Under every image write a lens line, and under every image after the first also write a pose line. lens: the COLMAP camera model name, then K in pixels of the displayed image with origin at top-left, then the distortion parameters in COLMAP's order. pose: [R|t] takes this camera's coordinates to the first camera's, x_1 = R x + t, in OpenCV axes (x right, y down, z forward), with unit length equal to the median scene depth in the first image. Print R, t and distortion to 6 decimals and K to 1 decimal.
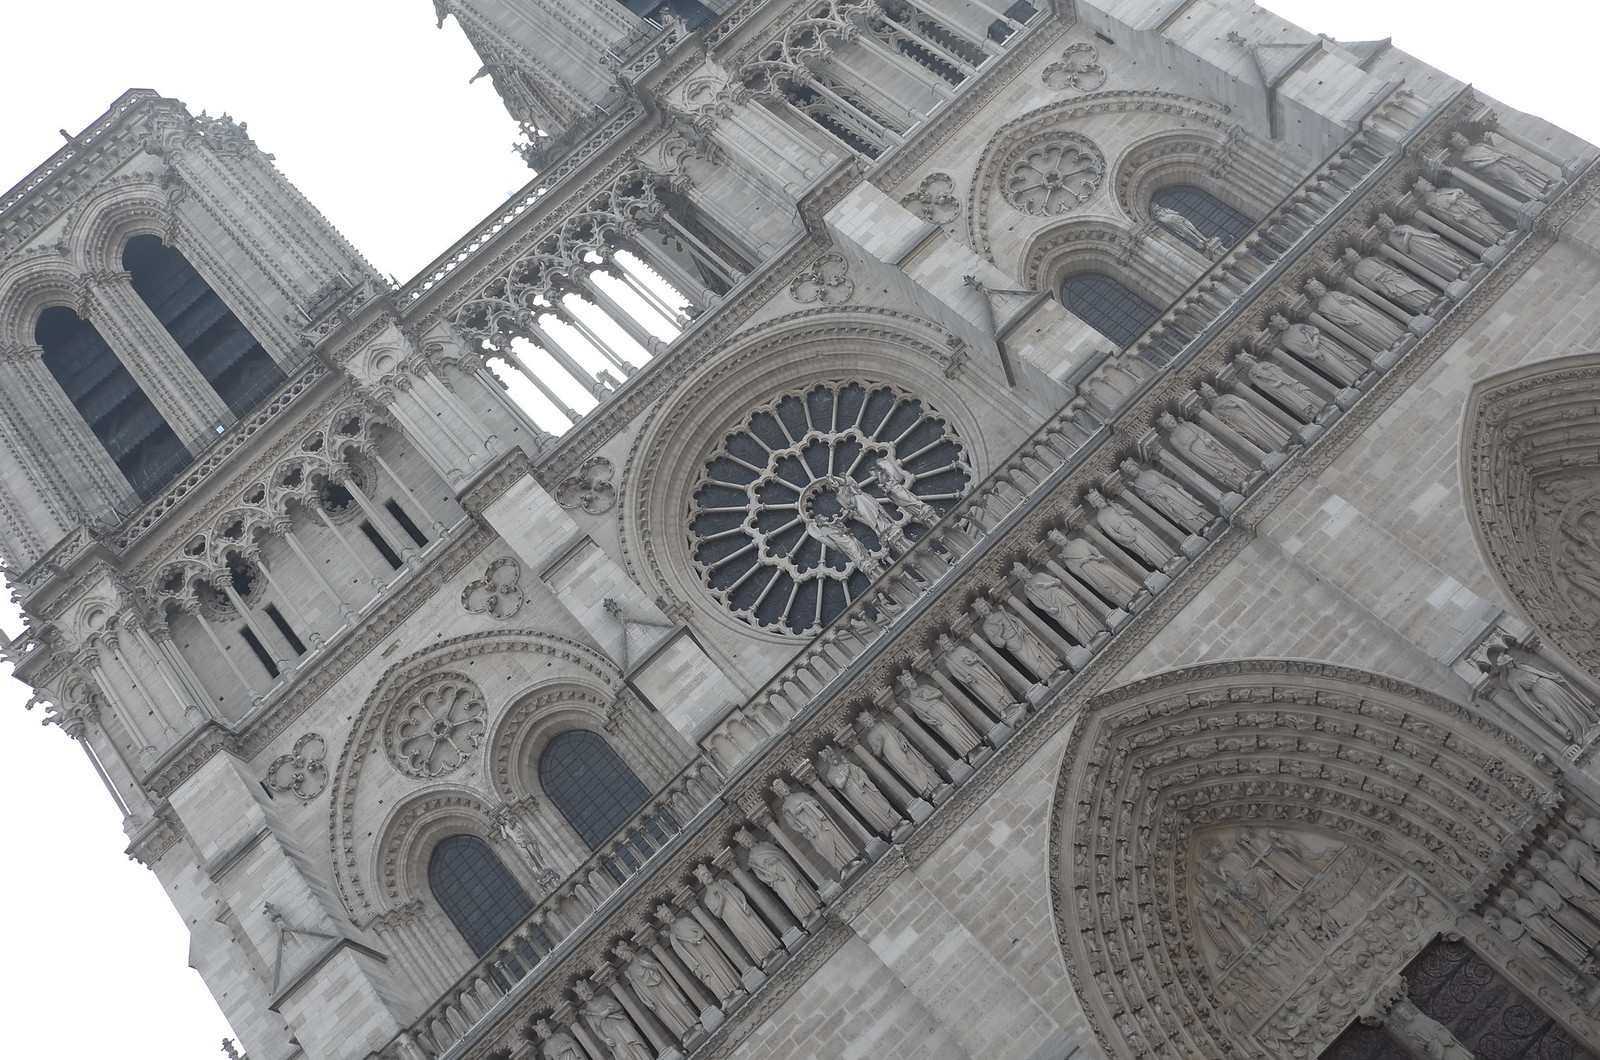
lens RADIAL K [[1576.4, 0, 791.7], [0, 1576.4, 529.5], [0, 0, 1]] dist [-0.004953, -0.003062]
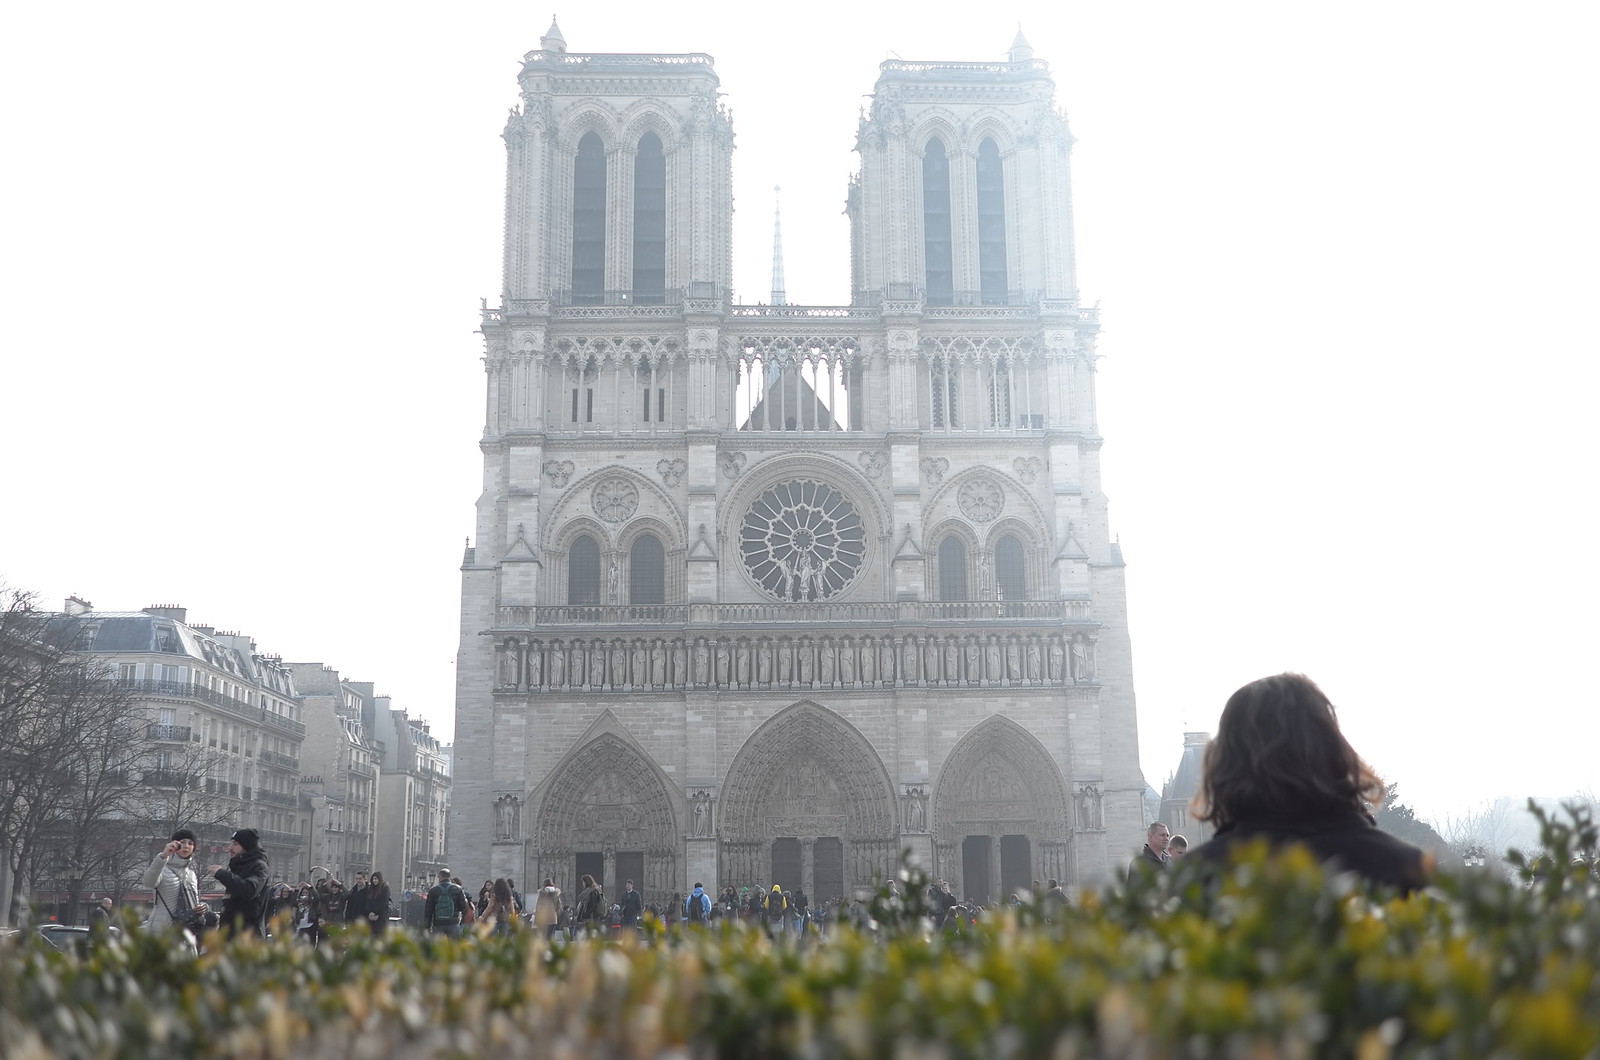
lens RADIAL K [[1576.4, 0, 791.7], [0, 1576.4, 529.5], [0, 0, 1]] dist [-0.004953, -0.003062]
pose [[0.729687, 0.667432, 0.148632, -0.359093], [-0.677029, 0.674736, 0.293875, -0.727378], [0.095854, -0.315065, 0.944217, -1.230898]]
